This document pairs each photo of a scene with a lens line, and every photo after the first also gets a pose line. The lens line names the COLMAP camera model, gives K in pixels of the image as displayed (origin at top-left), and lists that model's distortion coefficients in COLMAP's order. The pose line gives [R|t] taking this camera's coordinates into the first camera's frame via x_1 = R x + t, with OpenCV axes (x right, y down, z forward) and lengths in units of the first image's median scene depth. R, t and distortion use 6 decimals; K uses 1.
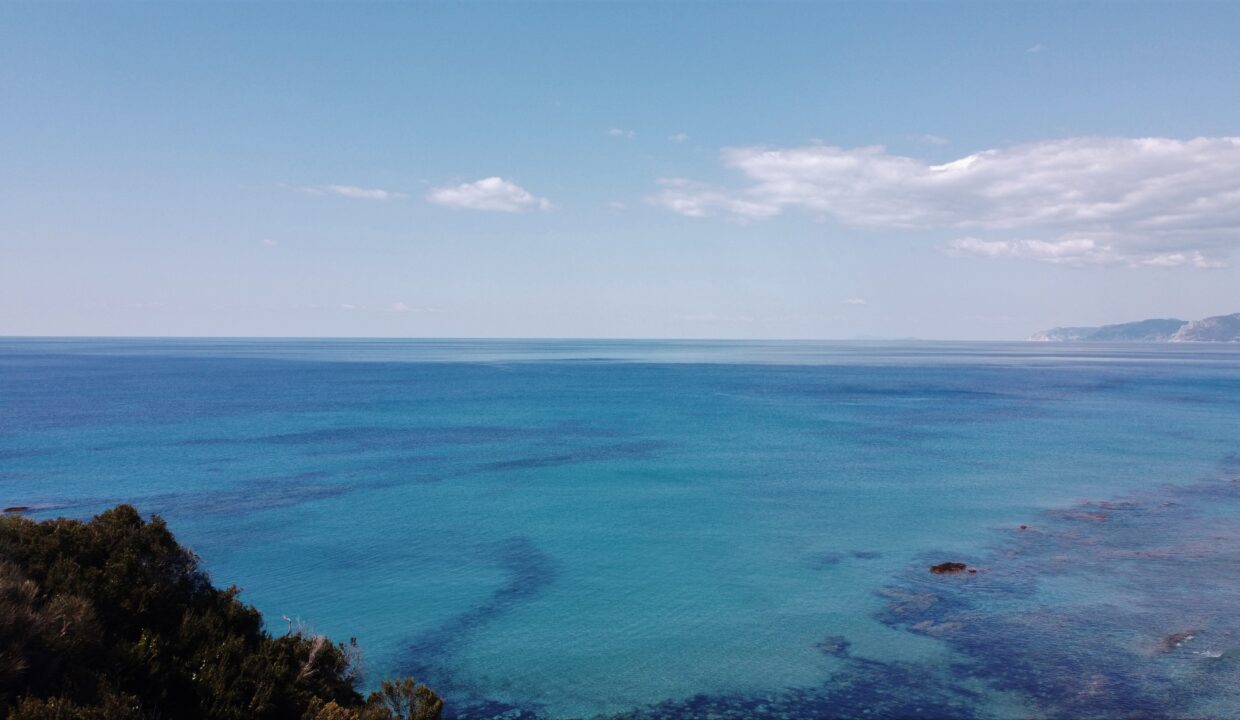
lens RADIAL K [[962.7, 0, 621.6], [0, 962.7, 354.6], [0, 0, 1]] dist [0.009545, -0.018497]
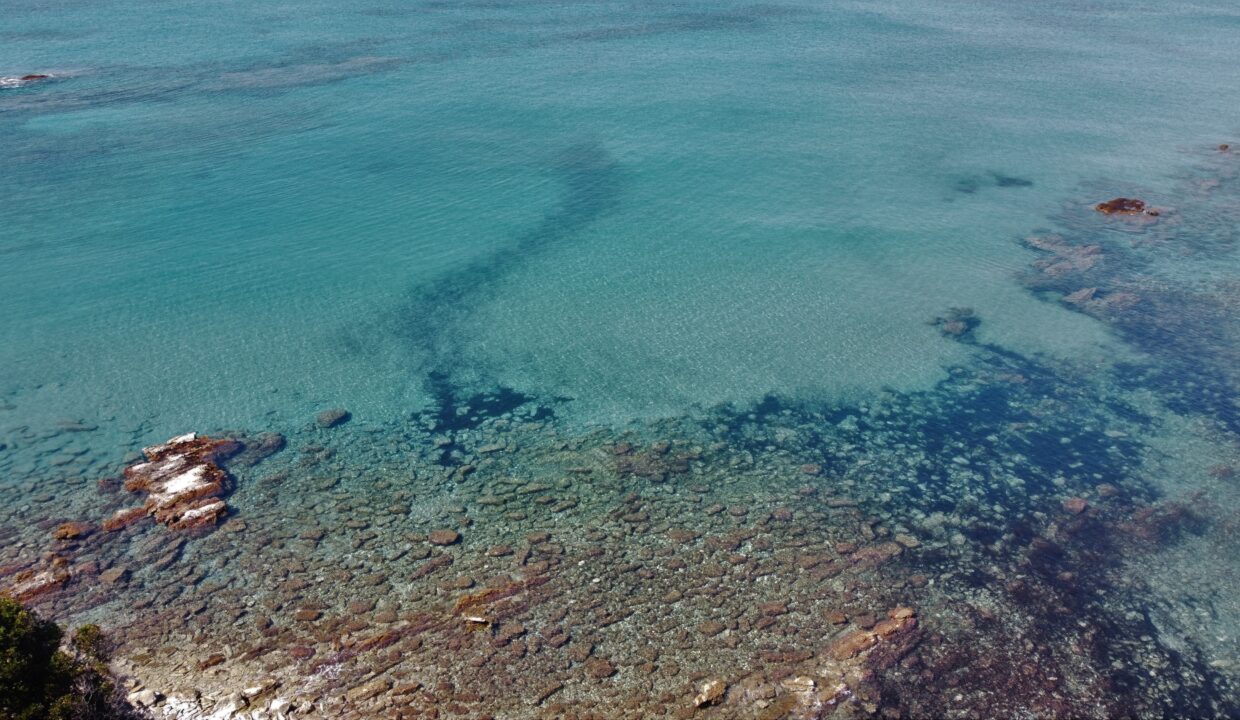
lens RADIAL K [[962.7, 0, 624.2], [0, 962.7, 357.1], [0, 0, 1]] dist [0.009545, -0.018497]
pose [[0.993326, 0.061093, -0.097829, 0.033944], [-0.011961, 0.898184, 0.439457, -0.012154], [0.114716, -0.435354, 0.892920, 0.288495]]
